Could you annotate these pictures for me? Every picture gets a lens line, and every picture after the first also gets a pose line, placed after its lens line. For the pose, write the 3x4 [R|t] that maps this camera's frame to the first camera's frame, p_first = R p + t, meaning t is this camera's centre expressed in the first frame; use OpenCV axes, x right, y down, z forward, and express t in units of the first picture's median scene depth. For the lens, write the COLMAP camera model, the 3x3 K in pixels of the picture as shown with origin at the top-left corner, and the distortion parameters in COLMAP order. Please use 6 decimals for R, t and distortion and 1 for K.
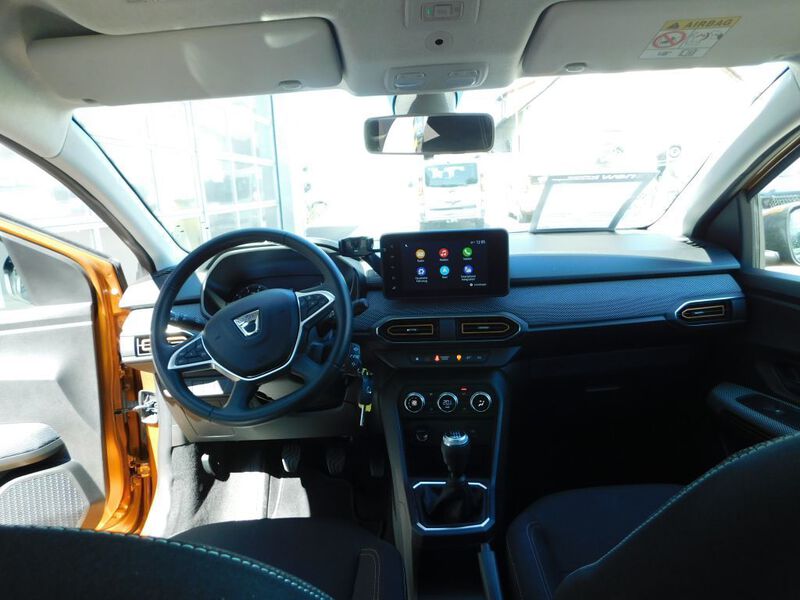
lens RADIAL K [[536.0, 0, 401.4], [0, 536.0, 299.1], [0, 0, 1]] dist [-0.027070, -0.002496]
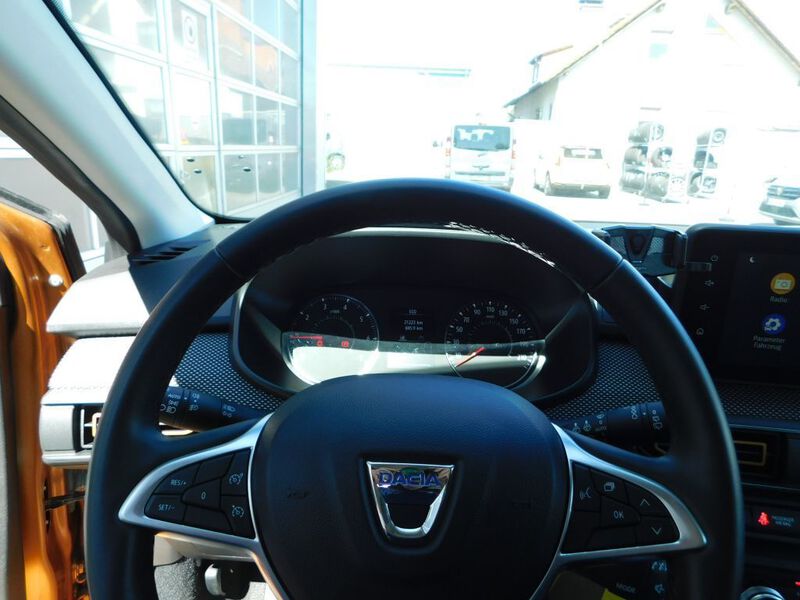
lens RADIAL K [[536.0, 0, 403.8], [0, 536.0, 294.5], [0, 0, 1]] dist [-0.027070, -0.002496]
pose [[0.995605, 0.093617, 0.002410, -0.190586], [-0.093579, 0.993563, 0.063837, -0.056032], [0.003582, -0.063782, 0.997957, 0.448898]]
